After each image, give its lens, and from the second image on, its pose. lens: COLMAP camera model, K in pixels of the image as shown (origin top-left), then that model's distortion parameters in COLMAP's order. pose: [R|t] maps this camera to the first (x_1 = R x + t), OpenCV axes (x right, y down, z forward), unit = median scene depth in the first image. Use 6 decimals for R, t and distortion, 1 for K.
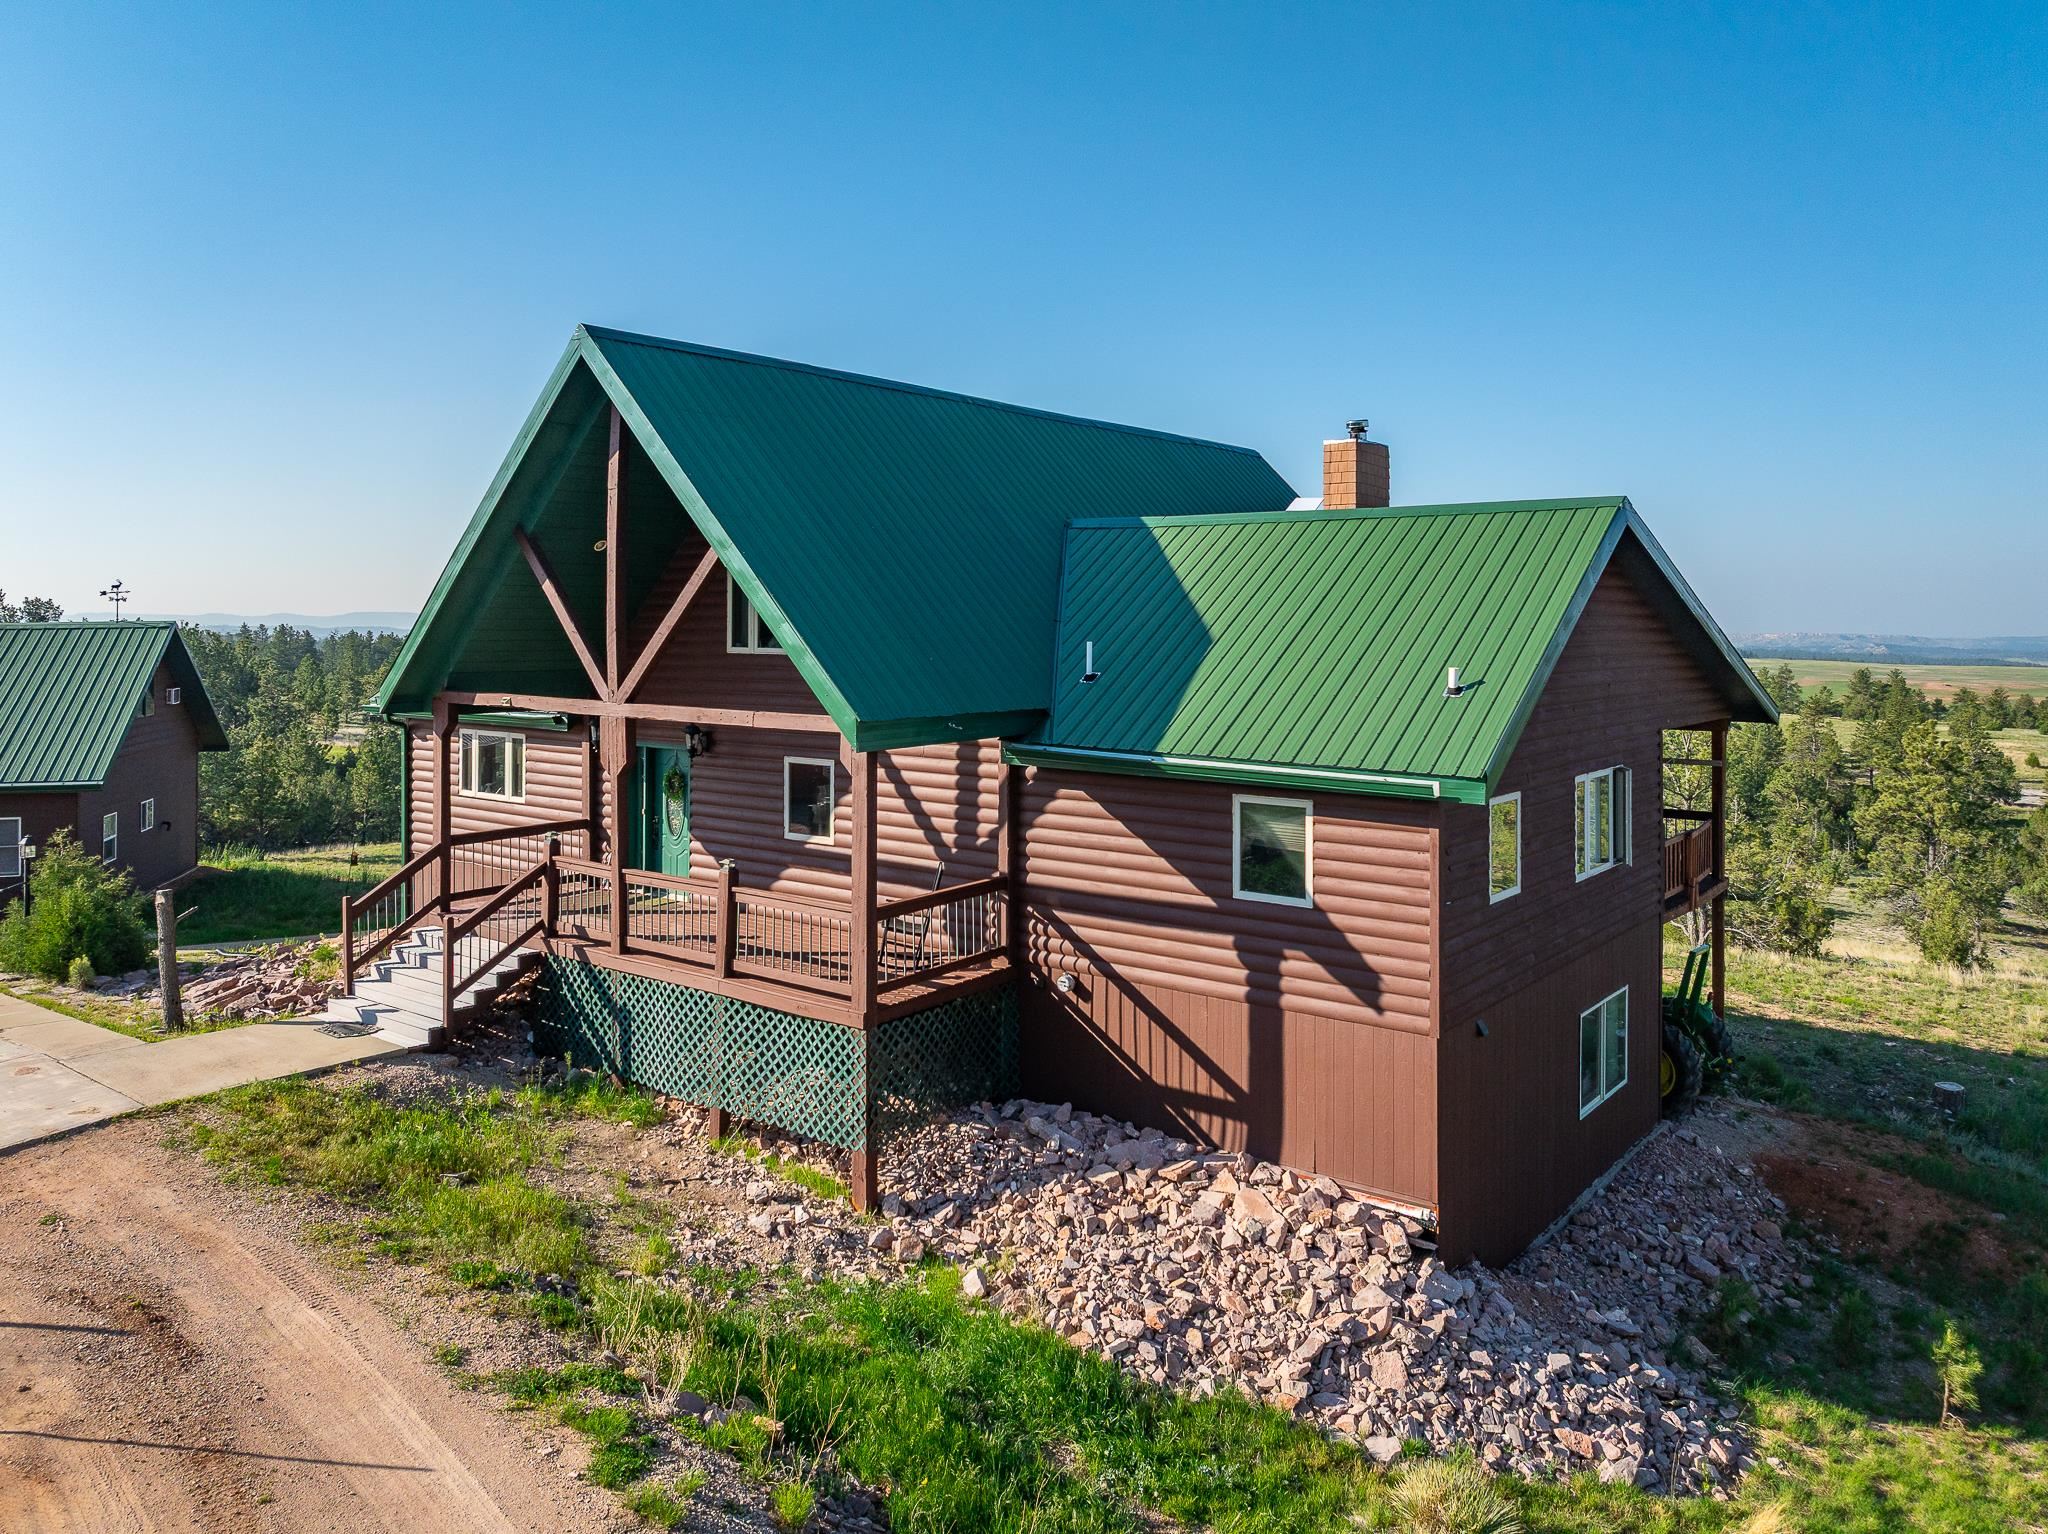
lens RADIAL K [[1457.4, 0, 1027.0], [0, 1457.4, 617.7], [0, 0, 1]] dist [0.000601, 0.000172]
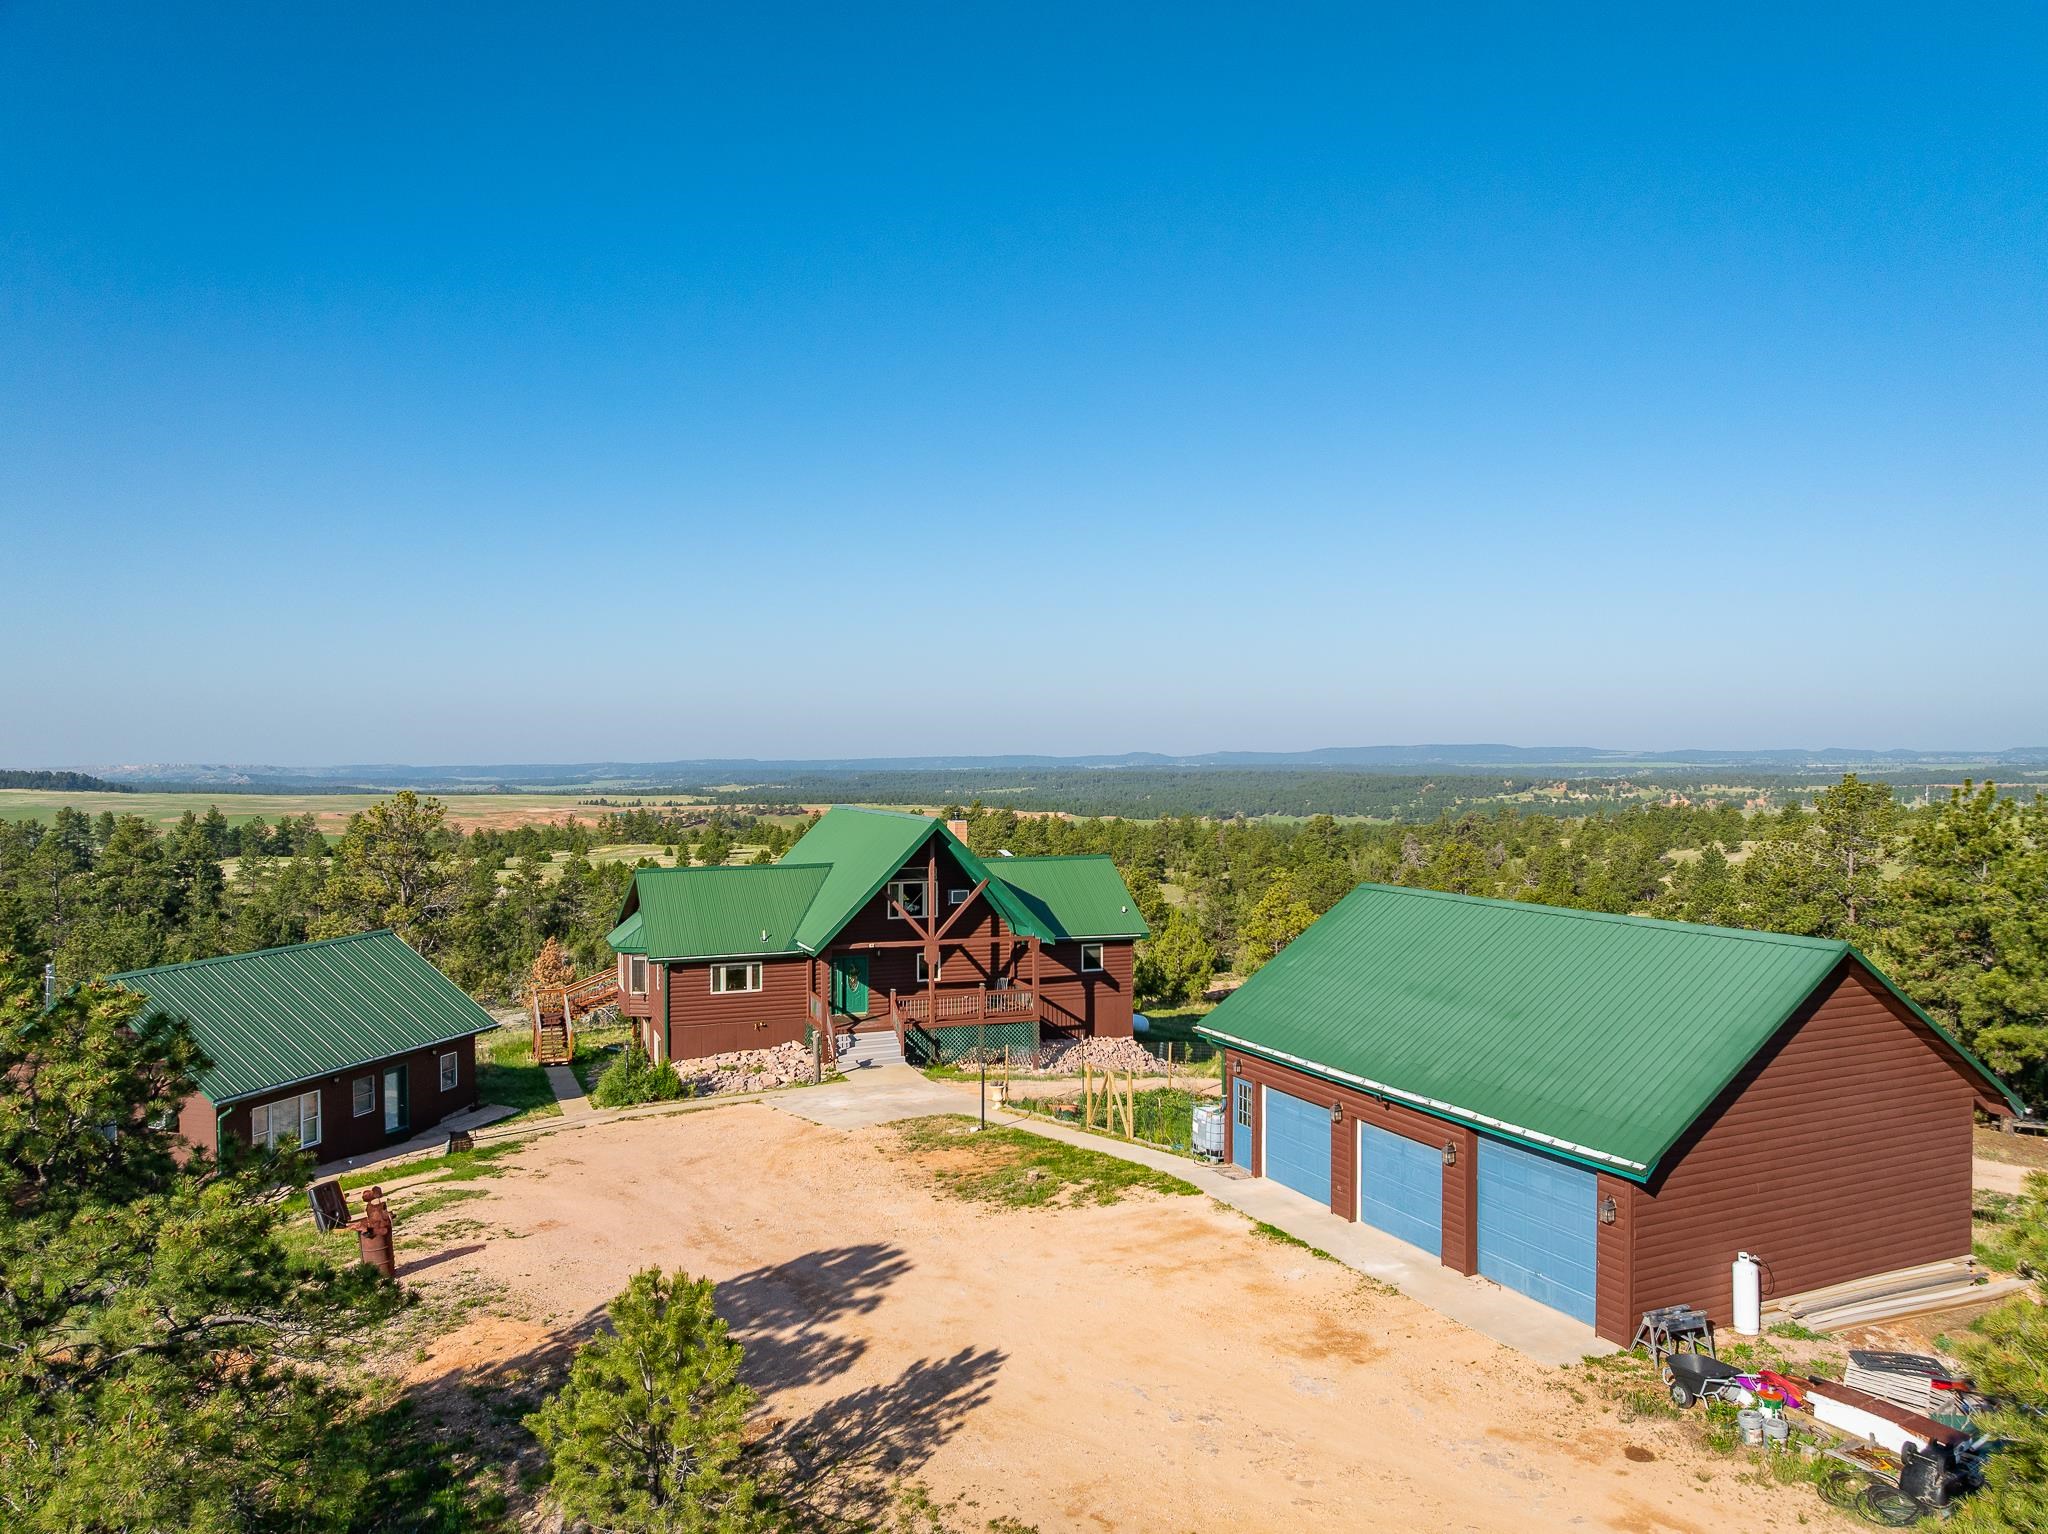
lens RADIAL K [[1449.3, 0, 1024.0], [0, 1449.3, 767.0], [0, 0, 1]] dist [-0.030323, -0.001043]
pose [[0.515310, -0.011930, 0.856921, -2.806477], [0.000492, 0.999907, 0.013625, -0.349883], [-0.857004, -0.006600, 0.515268, -0.731754]]
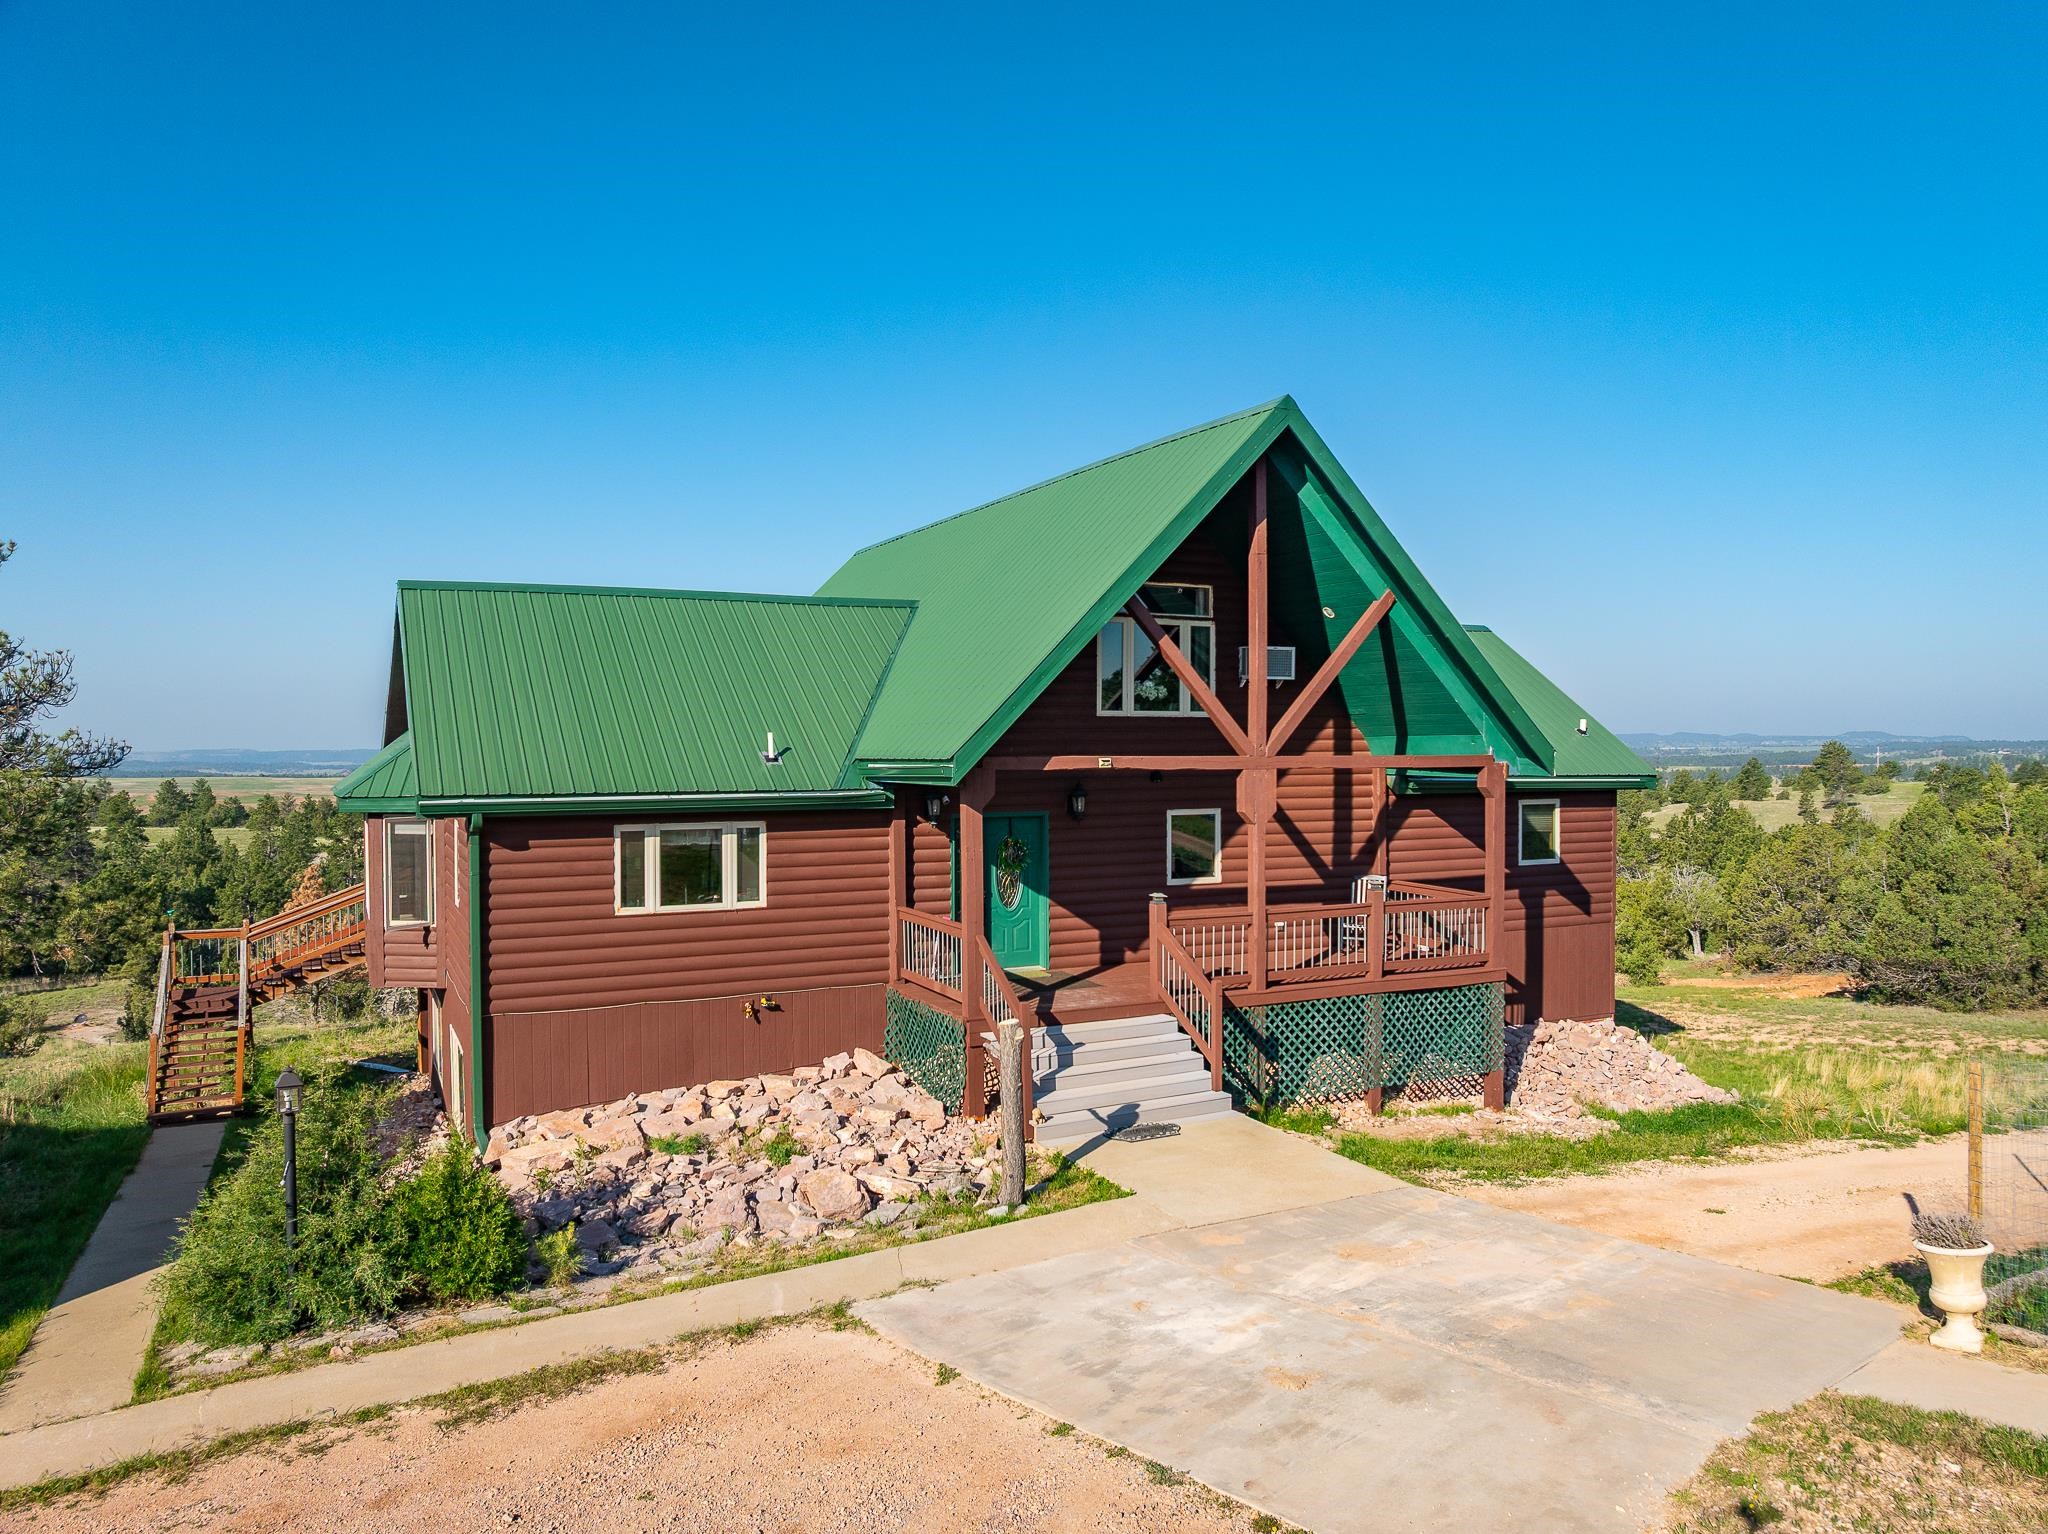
lens RADIAL K [[1449.3, 0, 1024.0], [0, 1449.3, 767.0], [0, 0, 1]] dist [-0.030323, -0.001043]
pose [[0.438391, -0.021716, 0.898522, -1.324608], [-0.000292, 0.999705, 0.024304, 0.041272], [-0.898784, -0.010917, 0.438255, 0.699663]]
